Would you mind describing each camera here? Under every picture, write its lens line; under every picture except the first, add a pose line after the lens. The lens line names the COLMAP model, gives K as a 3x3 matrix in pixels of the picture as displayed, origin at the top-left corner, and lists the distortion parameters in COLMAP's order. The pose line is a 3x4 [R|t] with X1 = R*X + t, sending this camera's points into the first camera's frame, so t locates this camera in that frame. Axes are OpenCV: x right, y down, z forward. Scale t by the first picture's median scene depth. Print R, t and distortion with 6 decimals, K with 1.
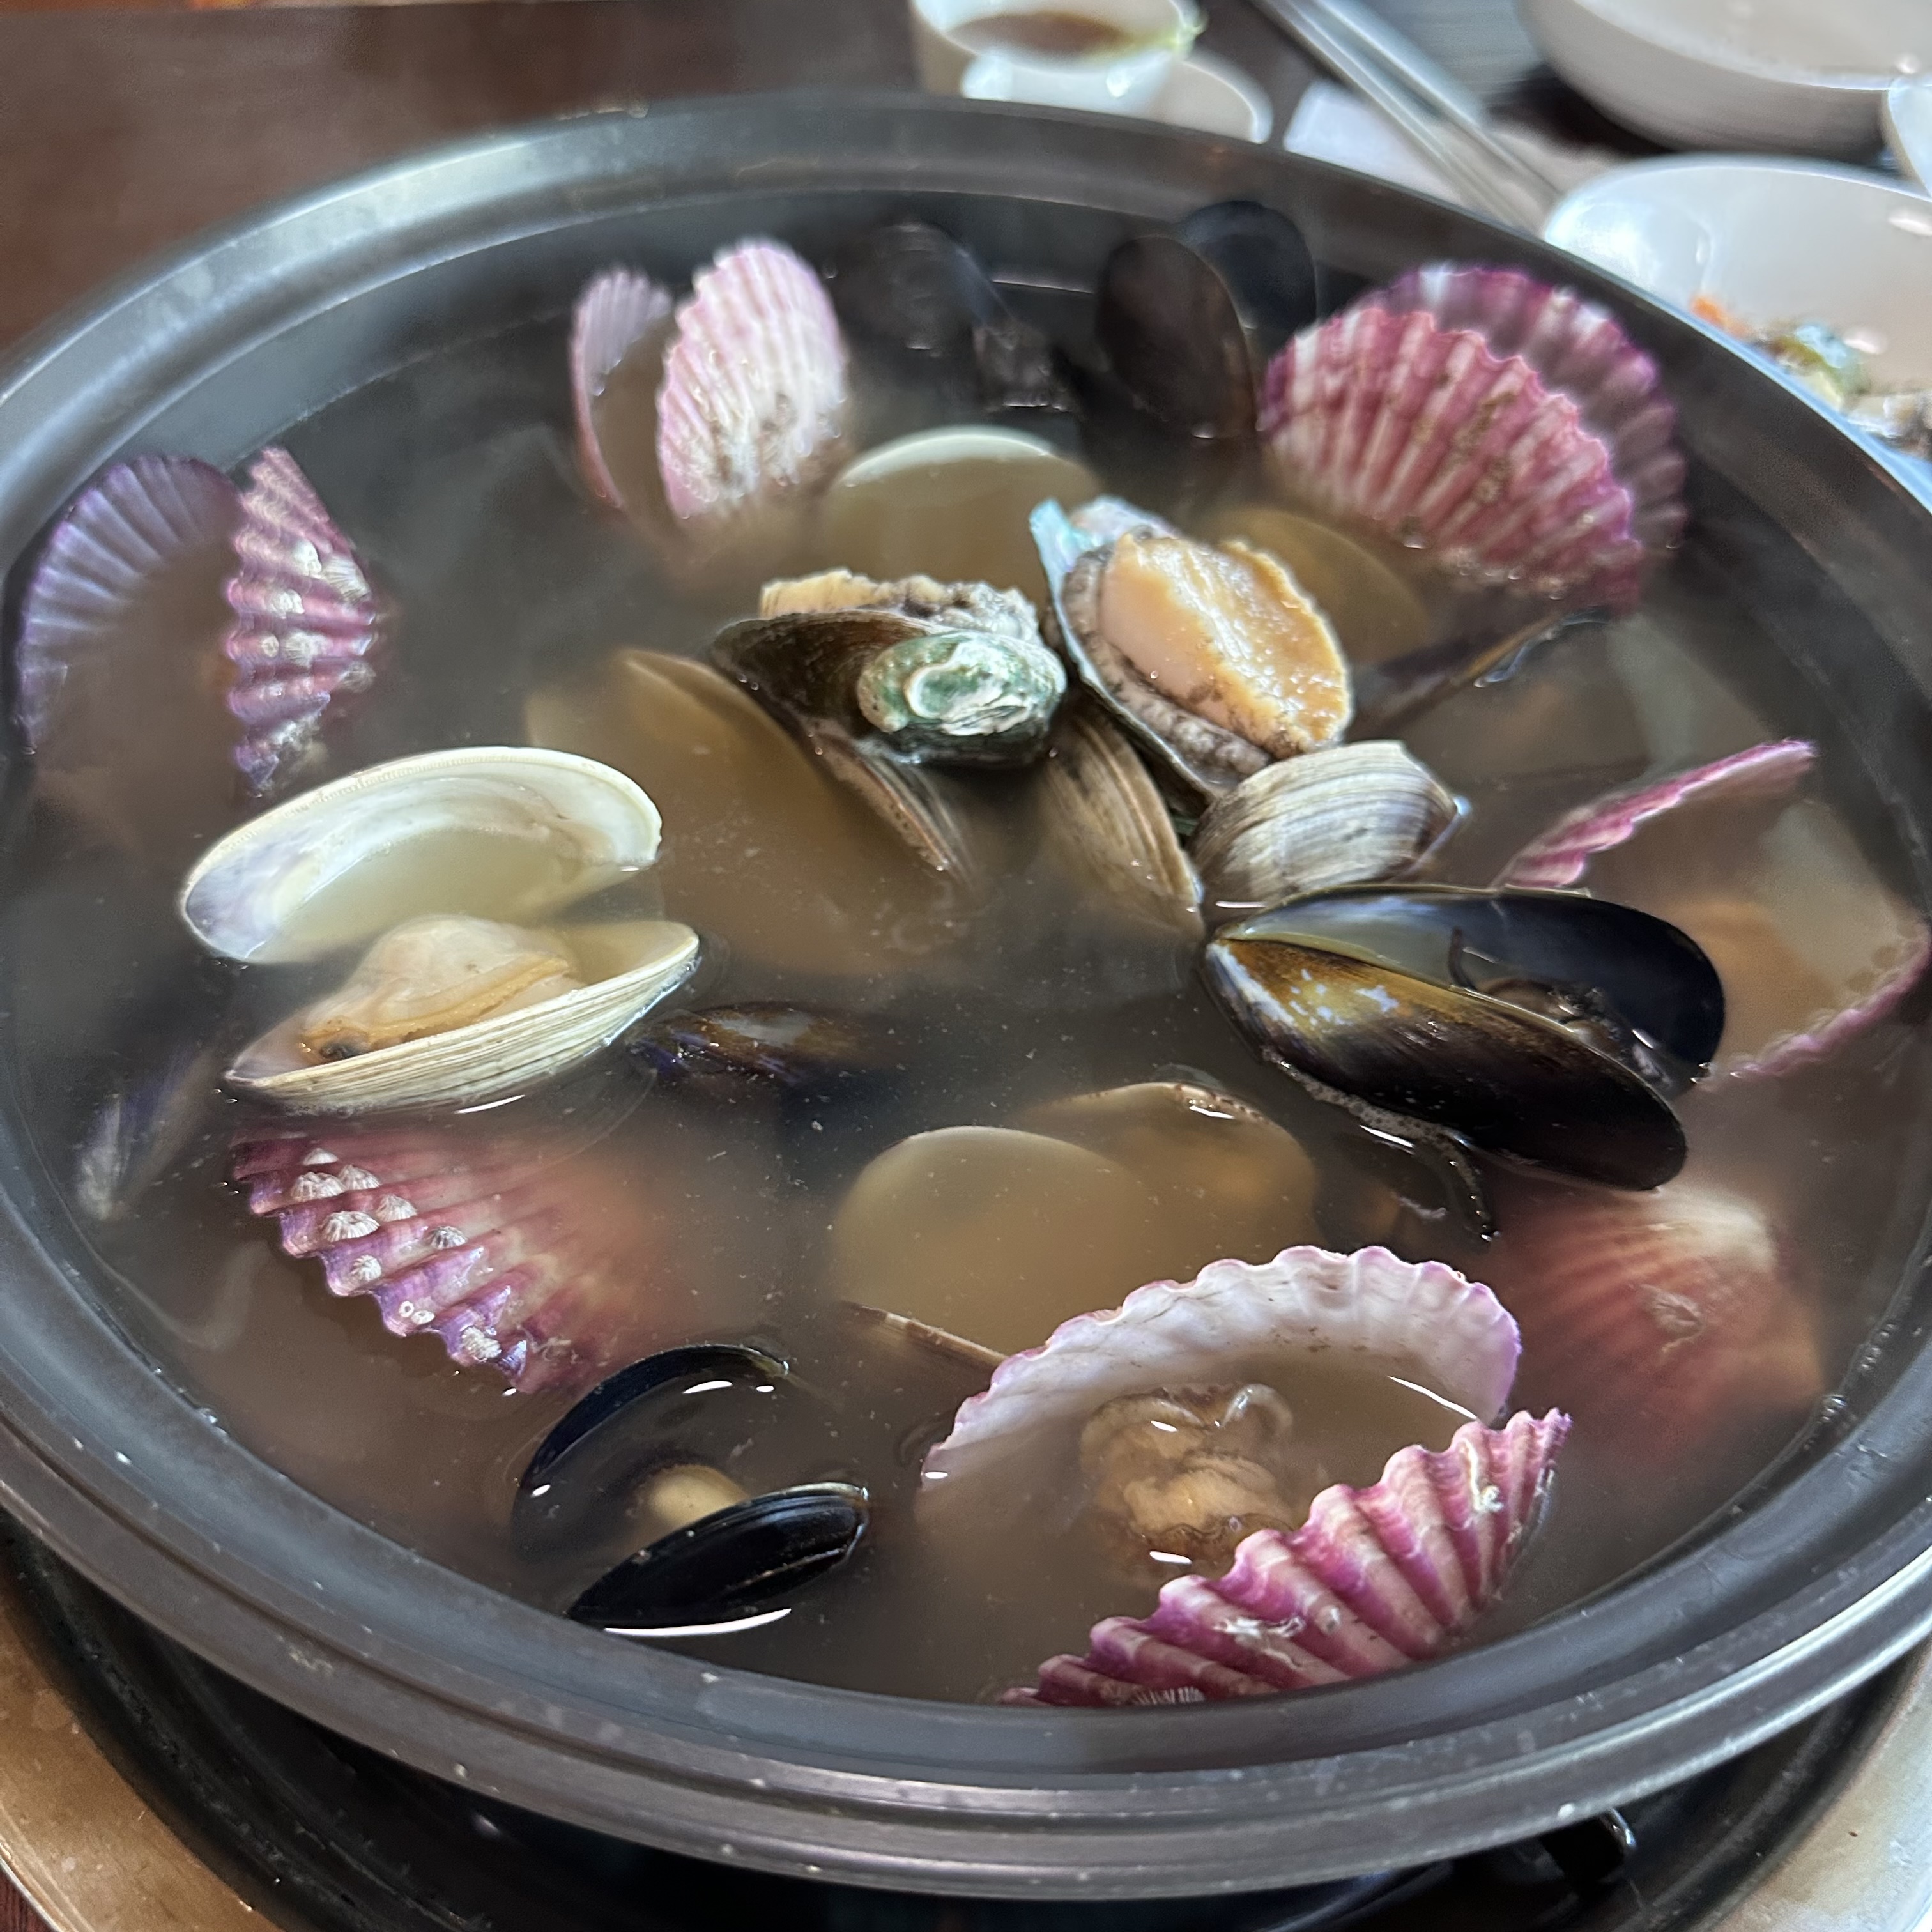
lens RADIAL K [[1972.9, 0, 979.6], [0, 1972.9, 963.3], [0, 0, 1]] dist [-0.032876, -0.001449]
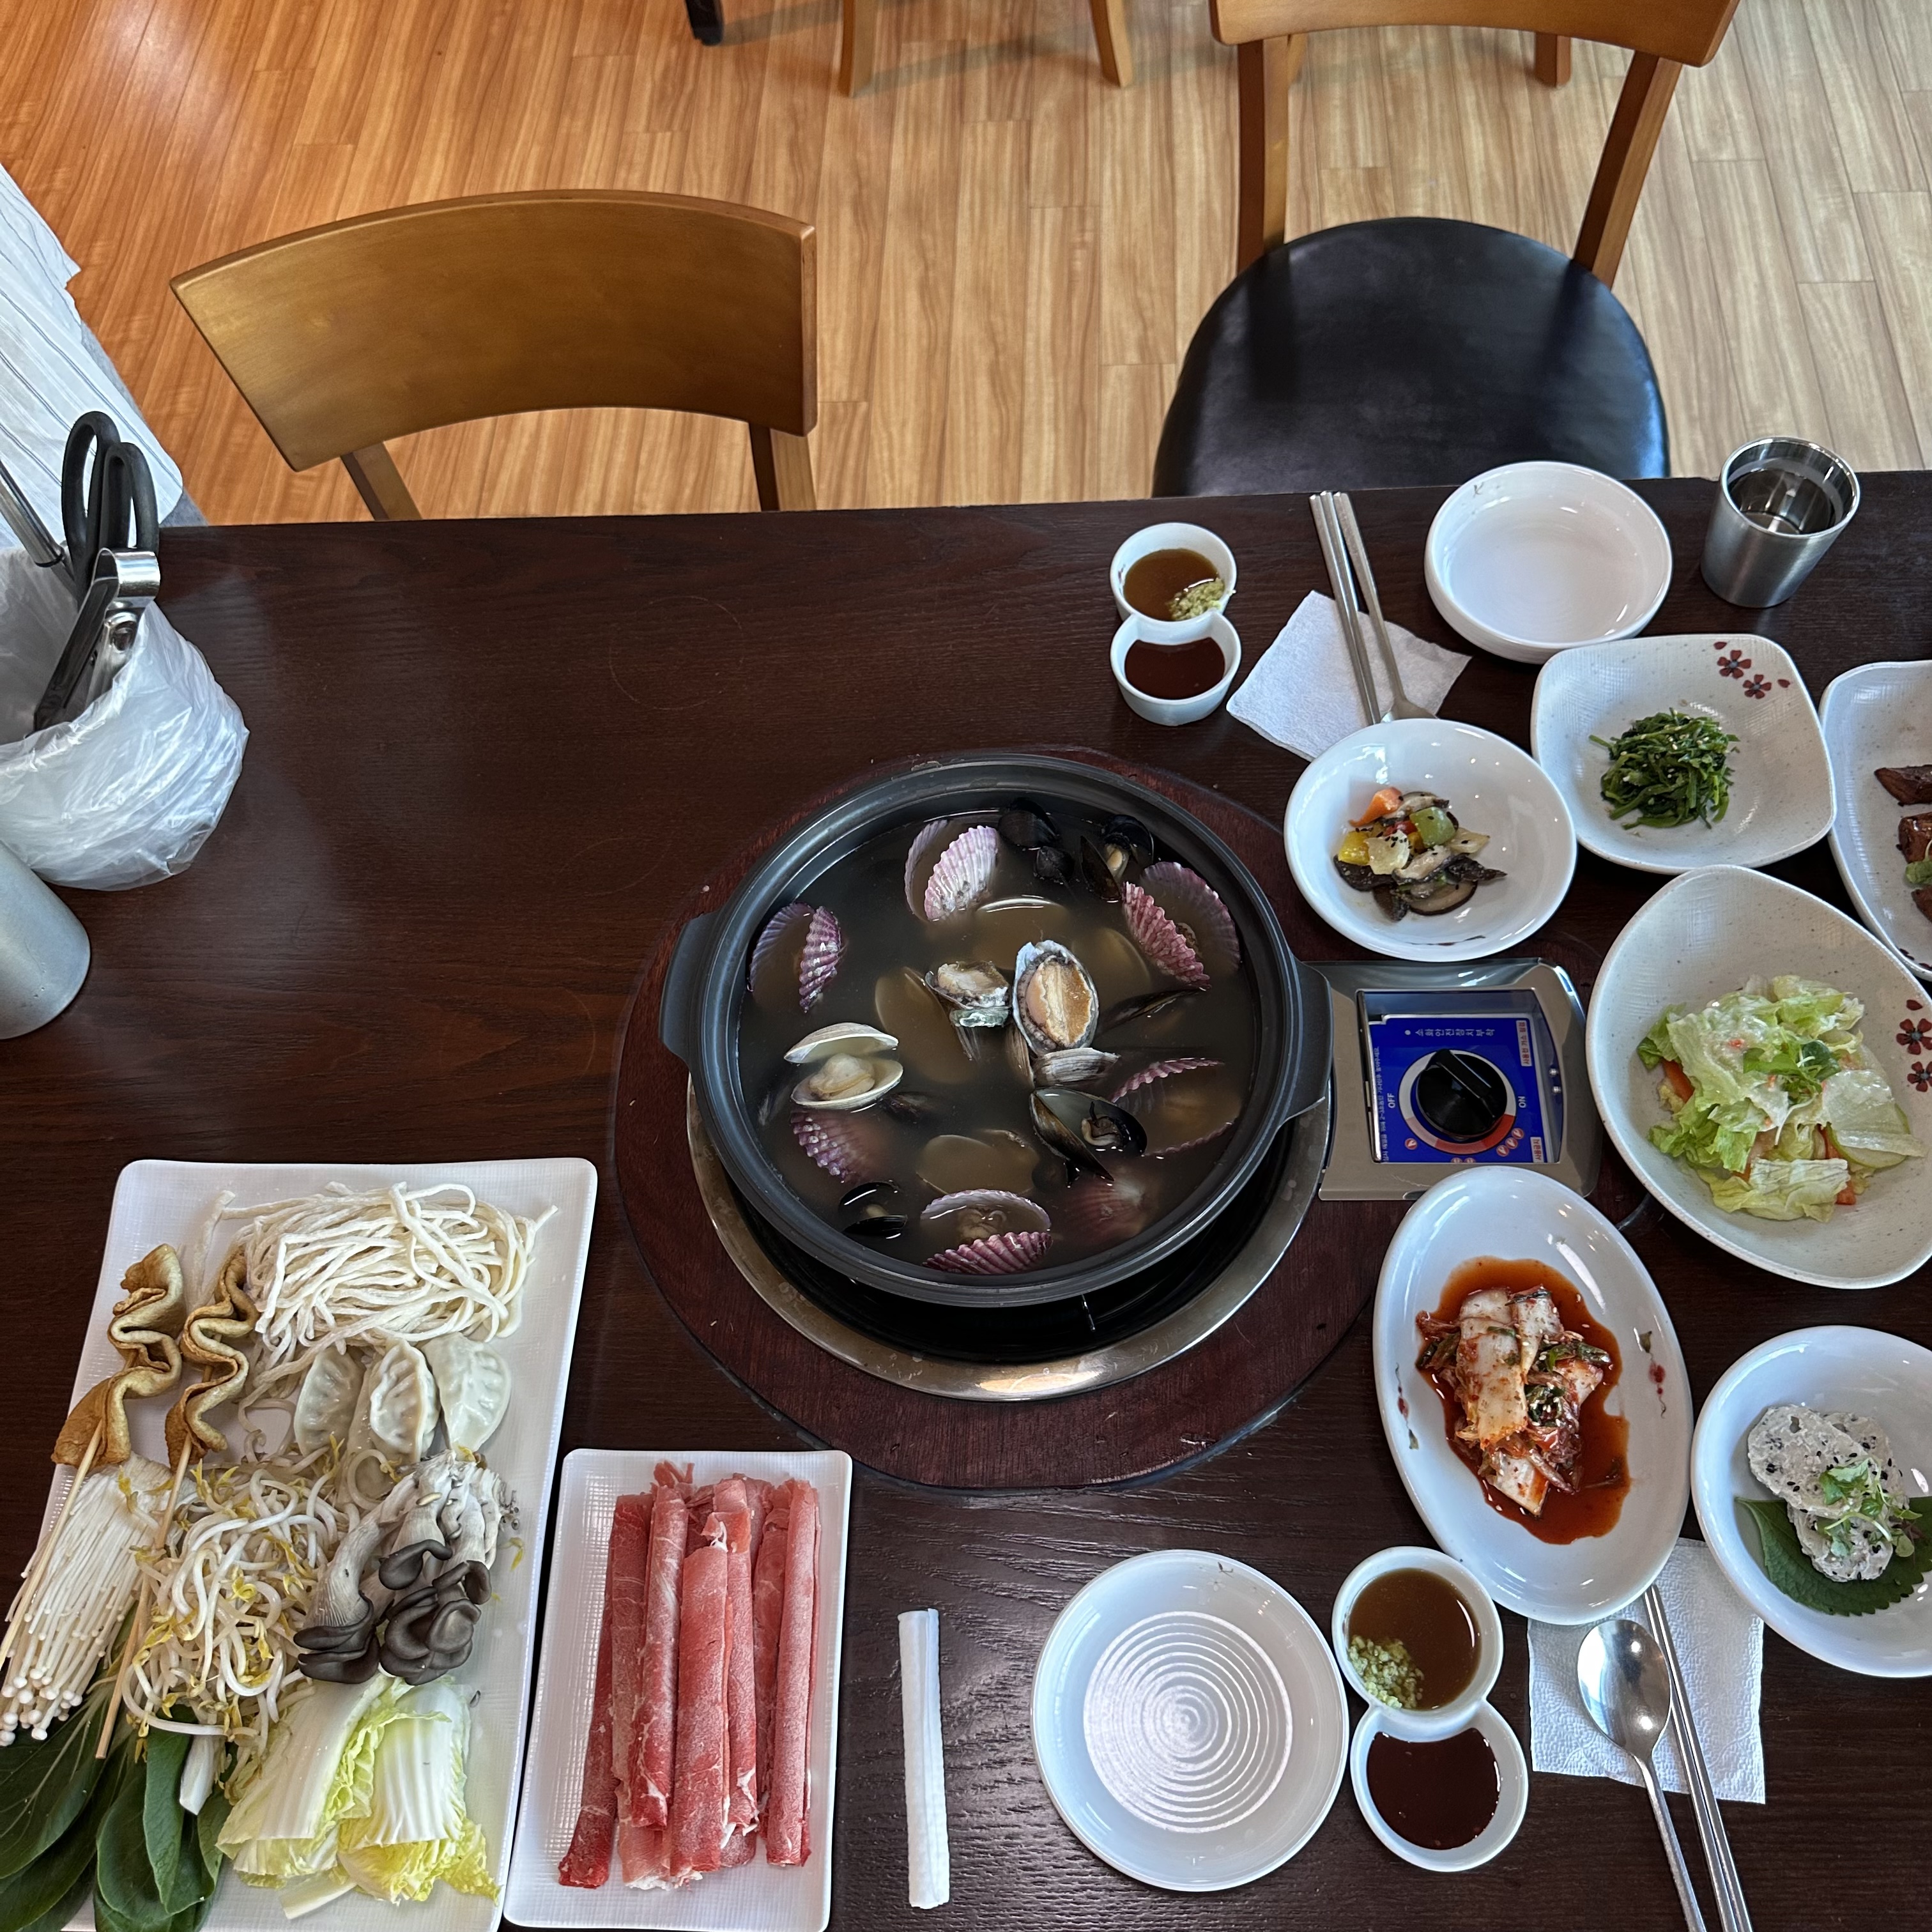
lens RADIAL K [[1972.9, 0, 979.6], [0, 1972.9, 963.3], [0, 0, 1]] dist [-0.032876, -0.001449]
pose [[0.954990, 0.170526, -0.242726, 0.957042], [-0.107051, 0.961229, 0.254122, -1.281844], [0.276650, -0.216700, 0.936219, -2.714473]]
